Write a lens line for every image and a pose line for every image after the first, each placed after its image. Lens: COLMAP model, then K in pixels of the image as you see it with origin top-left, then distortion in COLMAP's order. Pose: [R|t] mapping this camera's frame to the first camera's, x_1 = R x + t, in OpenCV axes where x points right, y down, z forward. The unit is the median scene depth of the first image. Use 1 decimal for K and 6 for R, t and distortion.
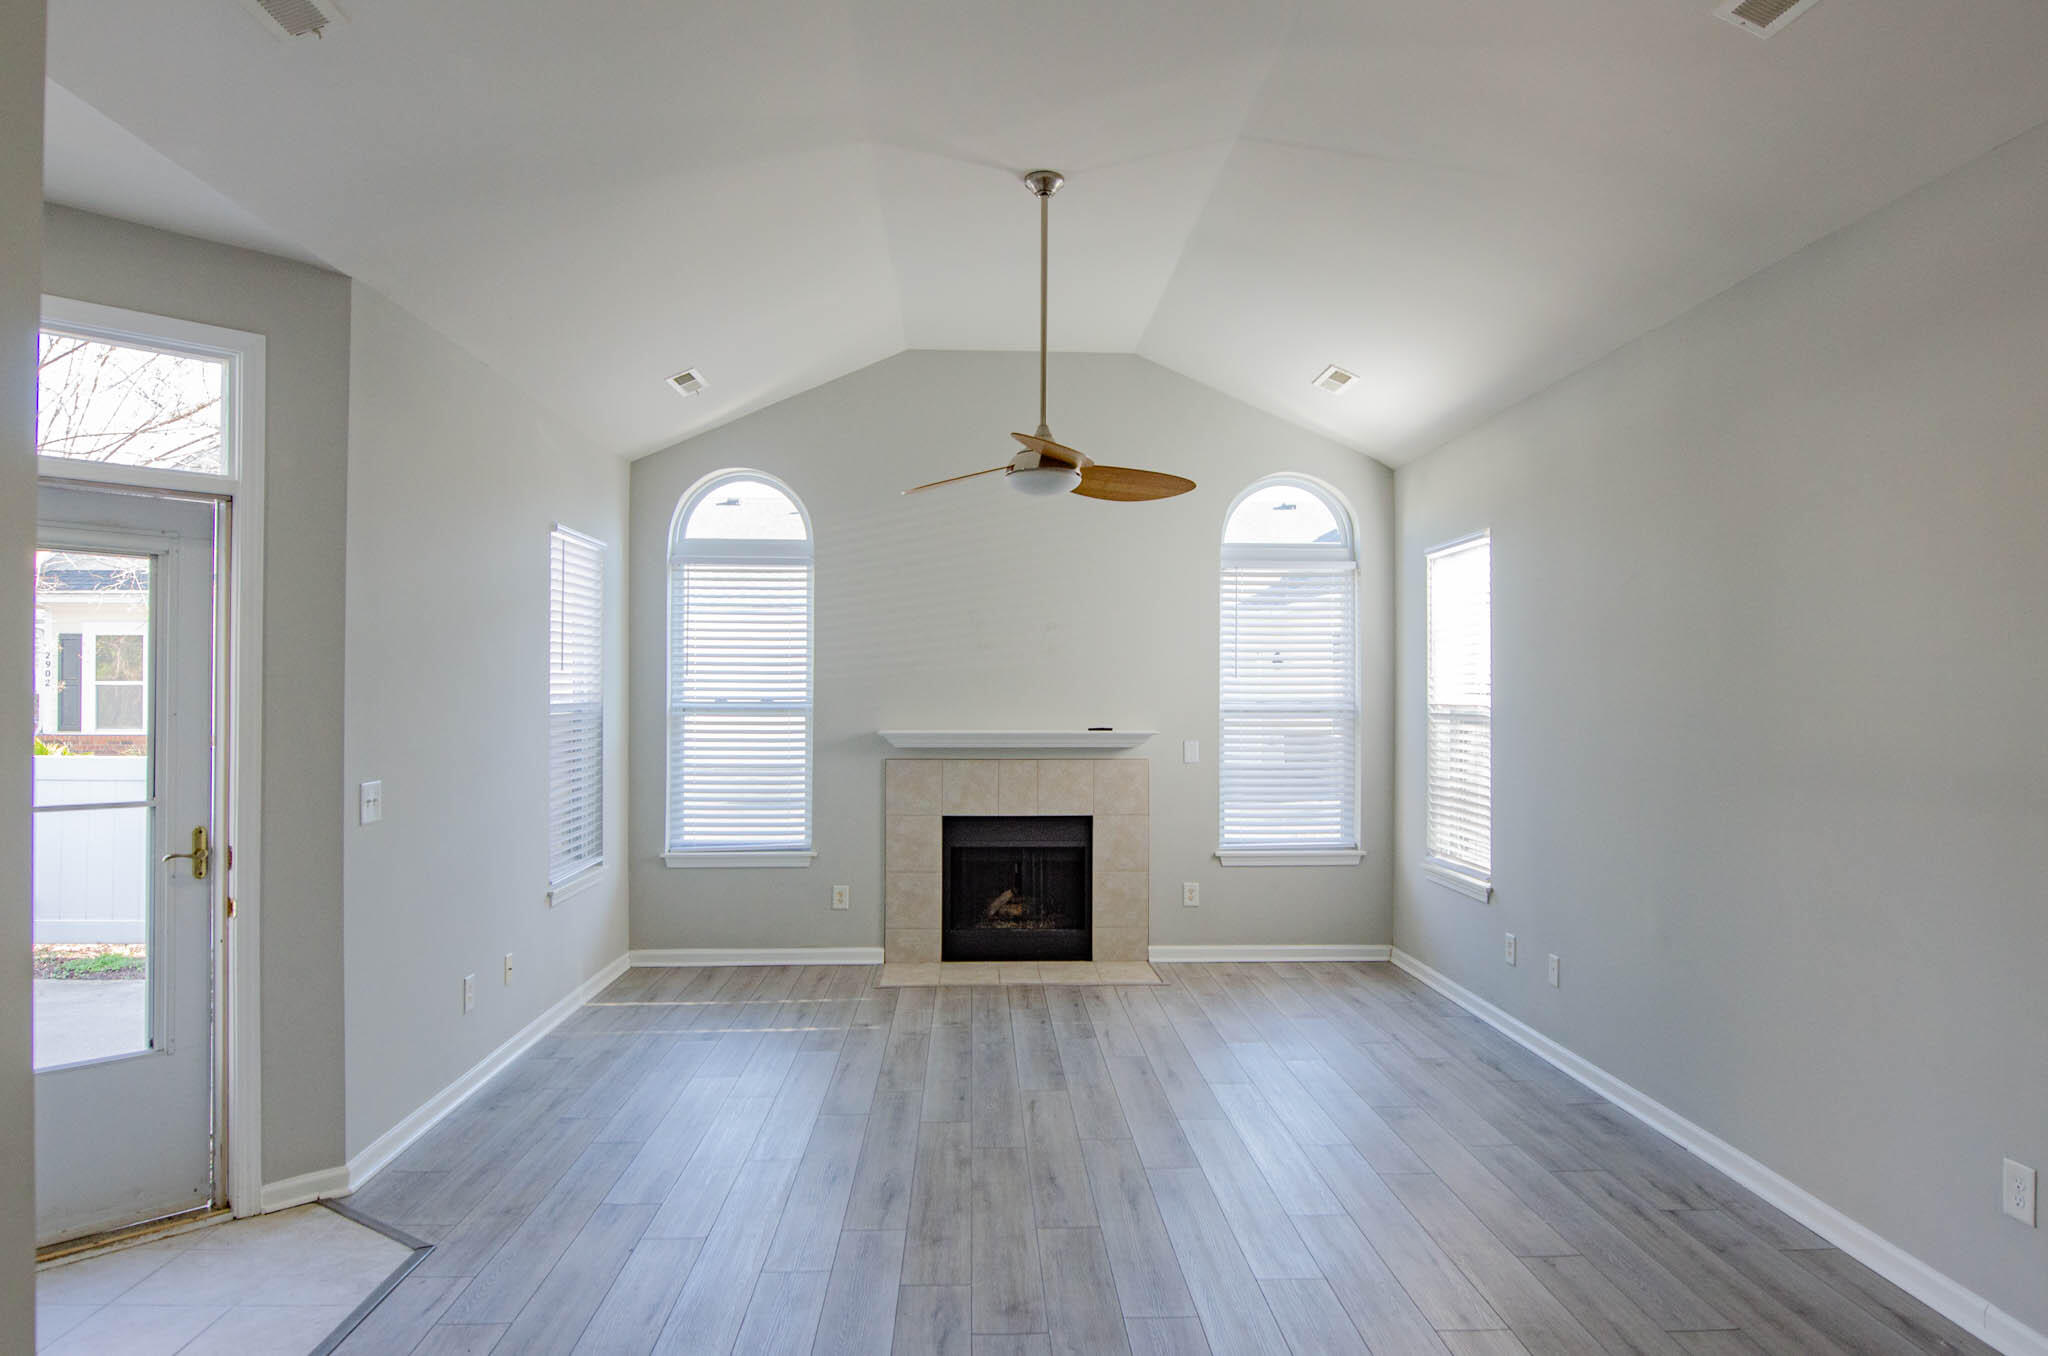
lens RADIAL K [[1250.8, 0, 1024.0], [0, 1250.8, 678.0], [0, 0, 1]] dist [-0.016028, -0.000646]
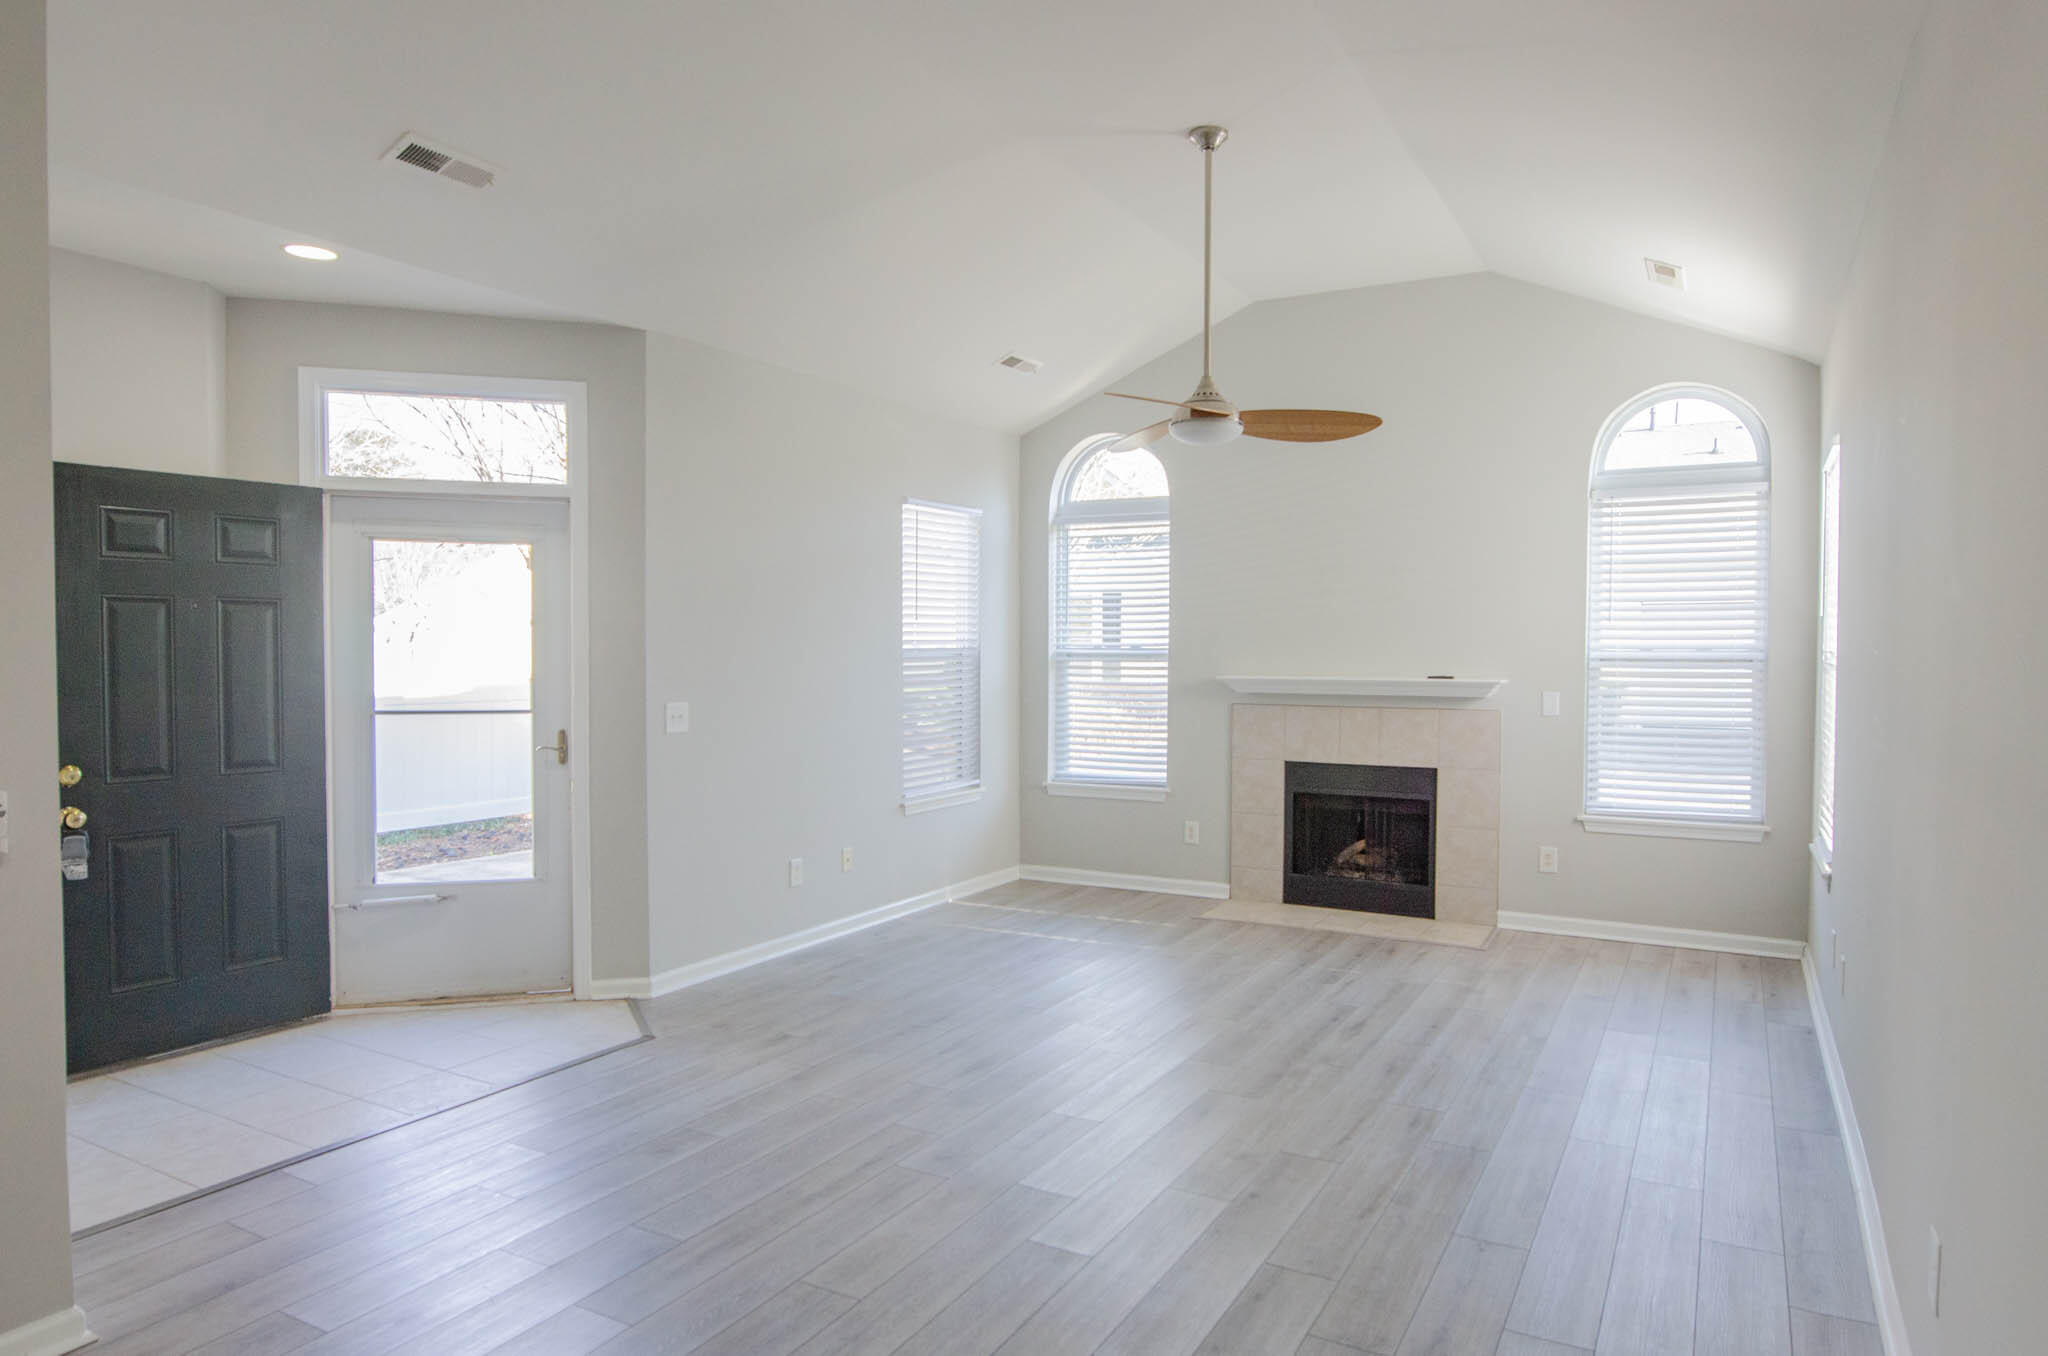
lens RADIAL K [[1260.5, 0, 1024.0], [0, 1260.5, 678.0], [0, 0, 1]] dist [-0.016032, -0.000038]
pose [[0.849757, 0.013949, -0.526990, 0.294371], [0.005278, 0.999375, 0.034964, 0.006186], [0.527148, -0.032492, 0.849152, 0.021573]]
